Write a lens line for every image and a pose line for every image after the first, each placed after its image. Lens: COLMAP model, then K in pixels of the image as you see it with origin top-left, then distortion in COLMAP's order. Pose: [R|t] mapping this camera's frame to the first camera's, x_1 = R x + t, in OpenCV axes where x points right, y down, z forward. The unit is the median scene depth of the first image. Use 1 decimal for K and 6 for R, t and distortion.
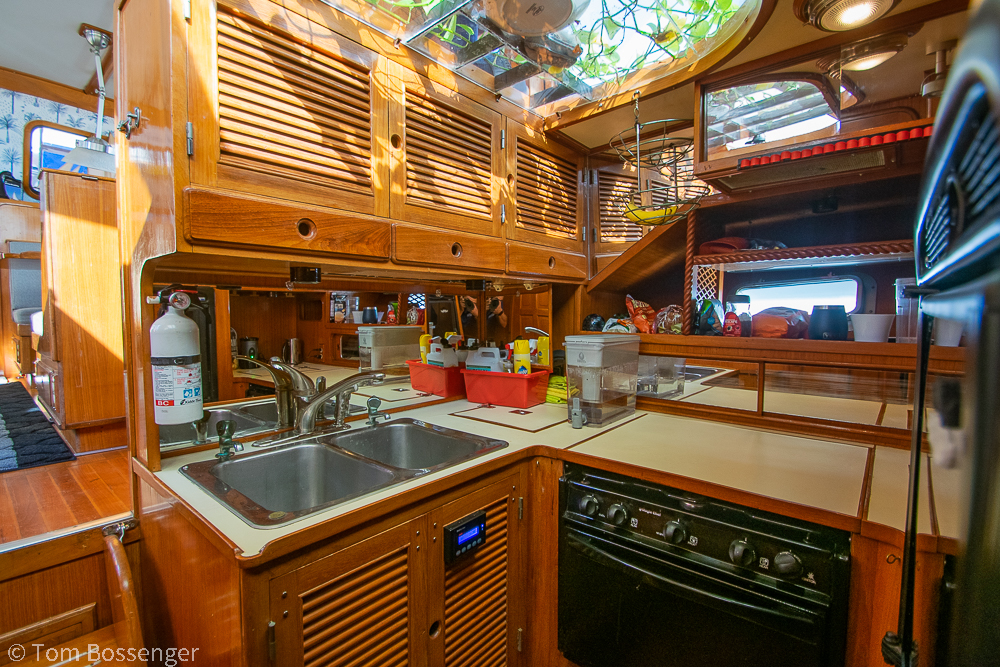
lens RADIAL K [[459.0, 0, 481.1], [0, 459.0, 336.5], [0, 0, 1]] dist [0.003006, -0.013515]
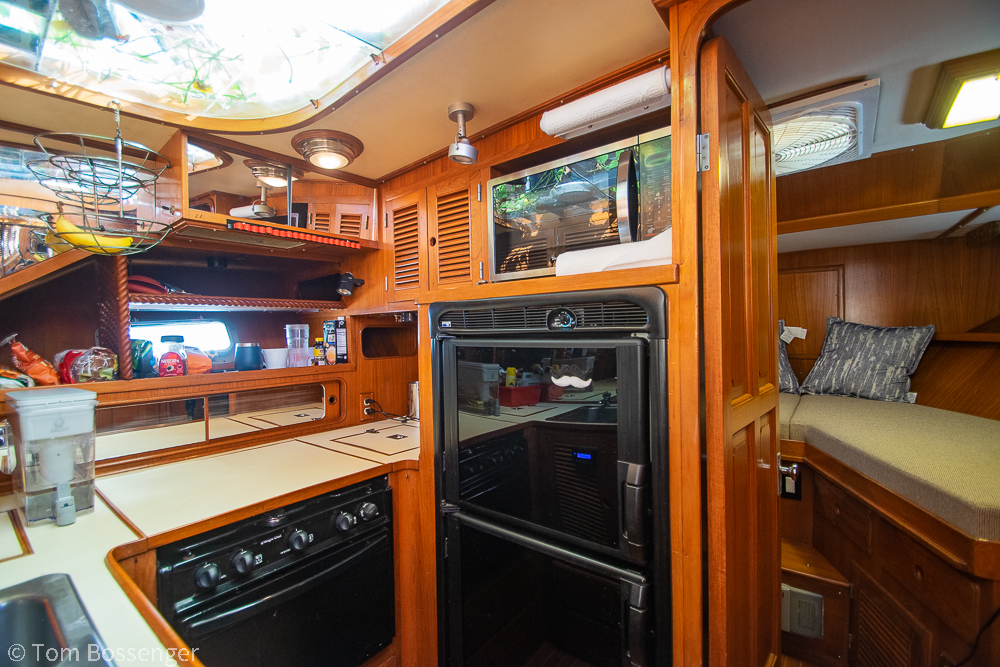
lens RADIAL K [[442.6, 0, 487.5], [0, 442.6, 334.4], [0, 0, 1]] dist [0.014257, -0.017858]
pose [[-0.043288, -0.002697, 0.999059, -0.511840], [0.081087, 0.996688, 0.006204, -0.045188], [-0.995767, 0.081279, -0.042926, 0.370600]]
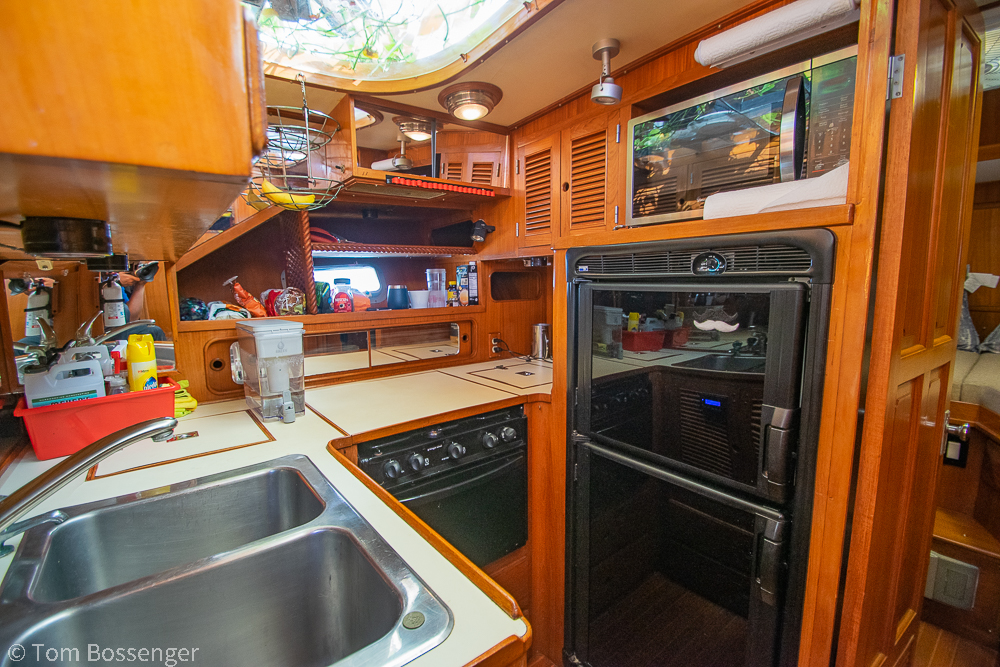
lens RADIAL K [[441.2, 0, 484.2], [0, 441.2, 335.5], [0, 0, 1]] dist [0.011254, -0.014028]
pose [[0.192109, -0.125691, 0.973291, -0.583474], [0.074651, 0.990762, 0.113213, -0.048434], [-0.978530, 0.050908, 0.199718, 0.440738]]
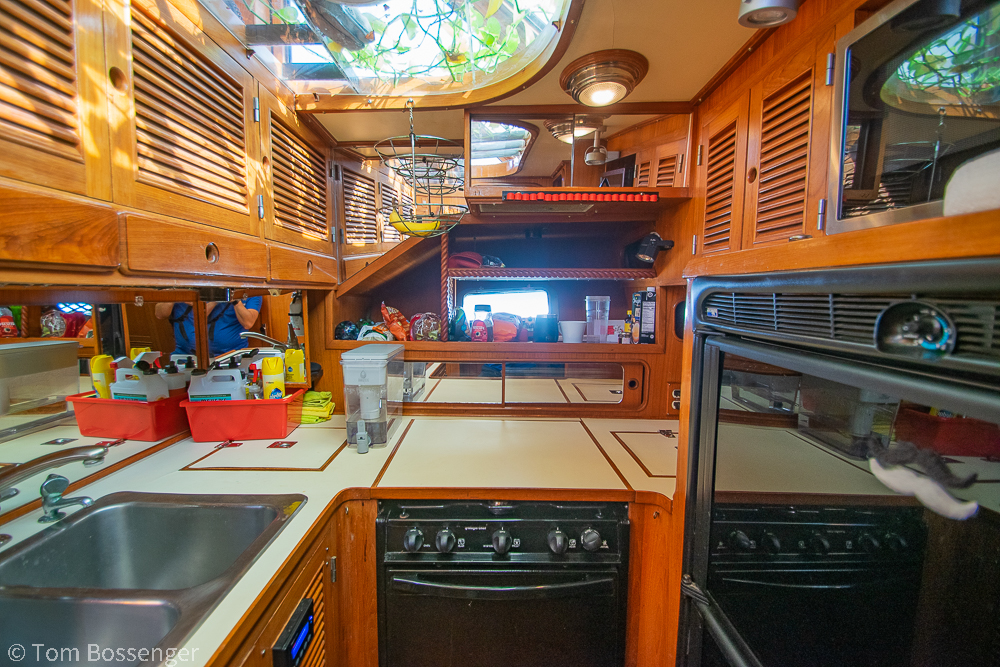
lens RADIAL K [[441.2, 0, 484.2], [0, 441.2, 335.5], [0, 0, 1]] dist [0.011254, -0.014028]
pose [[0.751696, -0.056916, 0.657049, -0.184976], [0.031288, 0.998225, 0.050675, -0.076264], [-0.658767, -0.017534, 0.752143, 0.179162]]
